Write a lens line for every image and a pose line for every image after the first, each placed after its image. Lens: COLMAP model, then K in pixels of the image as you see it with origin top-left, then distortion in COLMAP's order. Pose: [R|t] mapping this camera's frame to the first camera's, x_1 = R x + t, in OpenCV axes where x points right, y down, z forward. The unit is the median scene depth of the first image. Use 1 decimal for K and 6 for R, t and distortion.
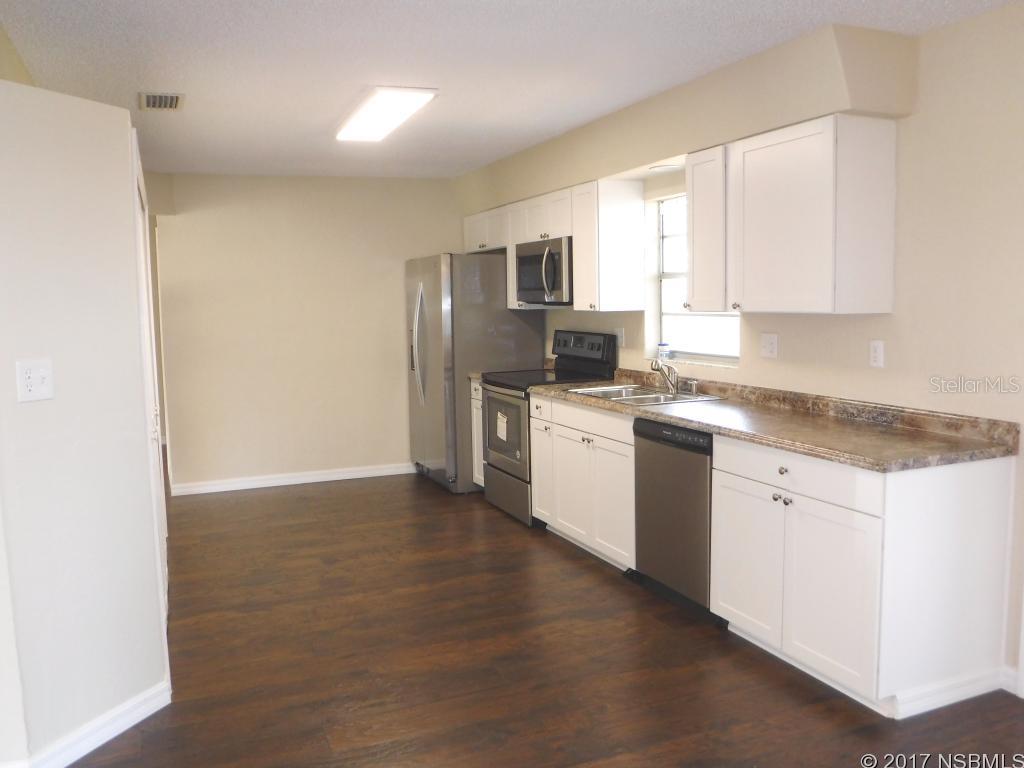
lens RADIAL K [[853.4, 0, 487.0], [0, 853.4, 384.0], [0, 0, 1]] dist [-0.058176, 0.005622]
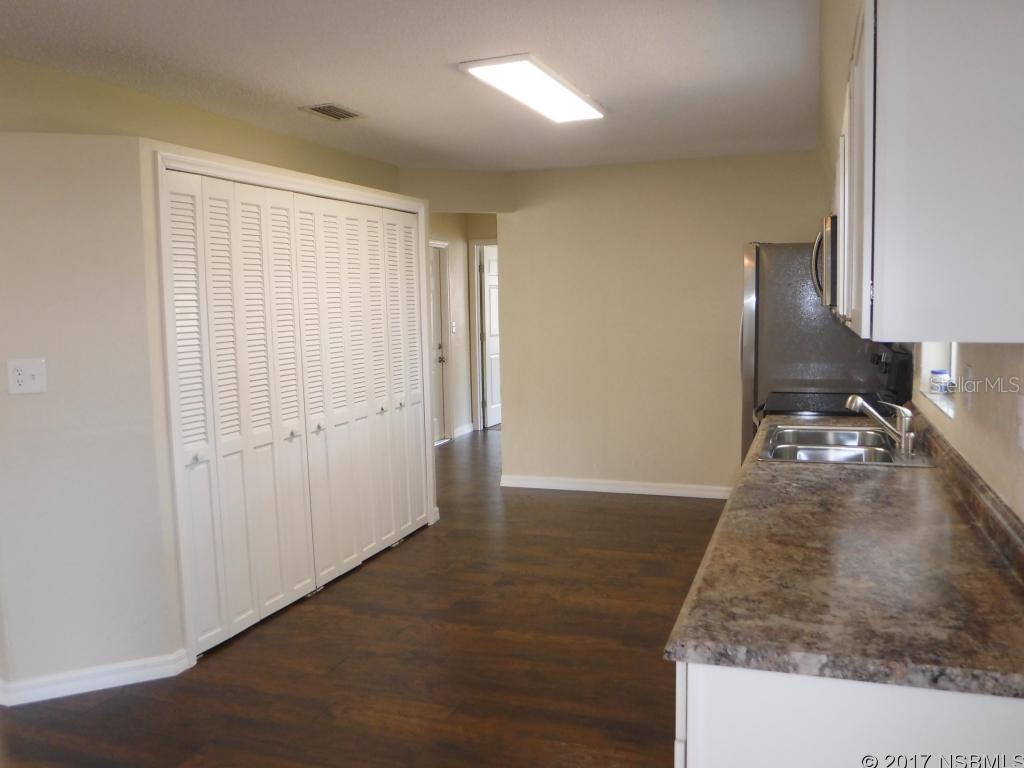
lens RADIAL K [[853.4, 0, 487.0], [0, 853.4, 384.0], [0, 0, 1]] dist [-0.058176, 0.005622]
pose [[0.741485, 0.074191, -0.666855, 0.512263], [-0.061926, 0.997193, 0.042086, -0.058044], [0.668106, 0.010090, 0.743998, 0.368113]]
